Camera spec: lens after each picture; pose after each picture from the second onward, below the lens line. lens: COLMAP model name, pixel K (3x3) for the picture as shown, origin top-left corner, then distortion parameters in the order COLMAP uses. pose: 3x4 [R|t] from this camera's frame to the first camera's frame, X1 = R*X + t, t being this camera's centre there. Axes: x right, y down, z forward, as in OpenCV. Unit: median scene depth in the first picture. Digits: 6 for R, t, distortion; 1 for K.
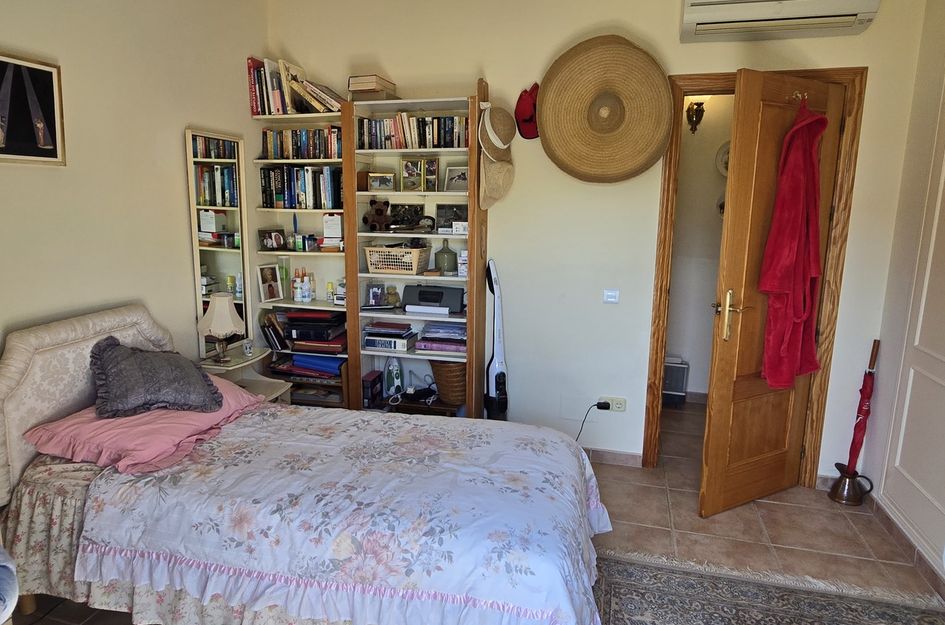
lens RADIAL K [[582.2, 0, 473.0], [0, 582.2, 311.1], [0, 0, 1]] dist [0.006704, -0.007168]
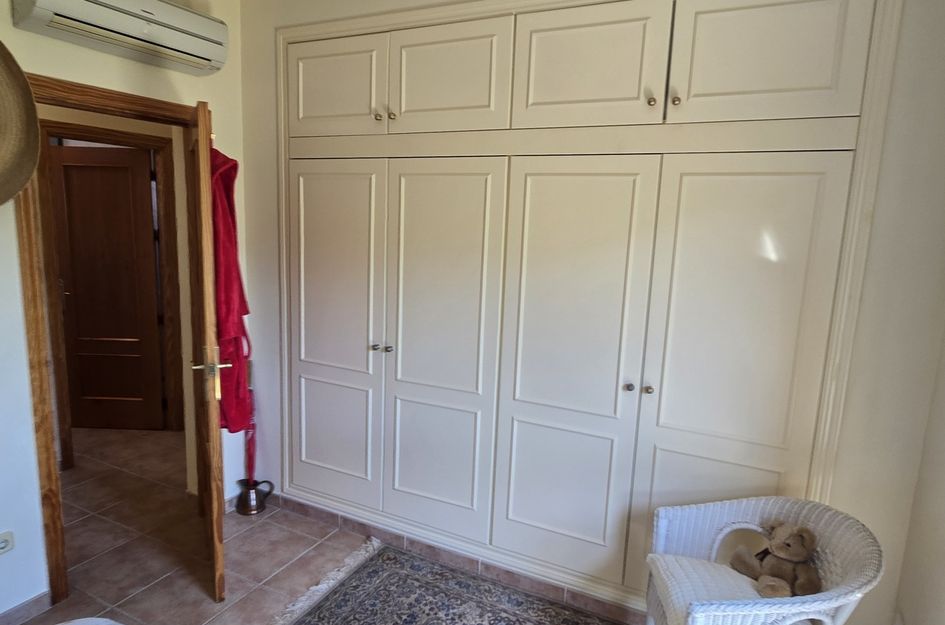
lens RADIAL K [[582.2, 0, 472.4], [0, 582.2, 311.0], [0, 0, 1]] dist [0.006704, -0.007168]
pose [[0.203316, -0.162921, 0.965463, -0.281672], [0.148472, 0.979786, 0.134071, -0.129955], [-0.967791, 0.116085, 0.223396, 0.335996]]
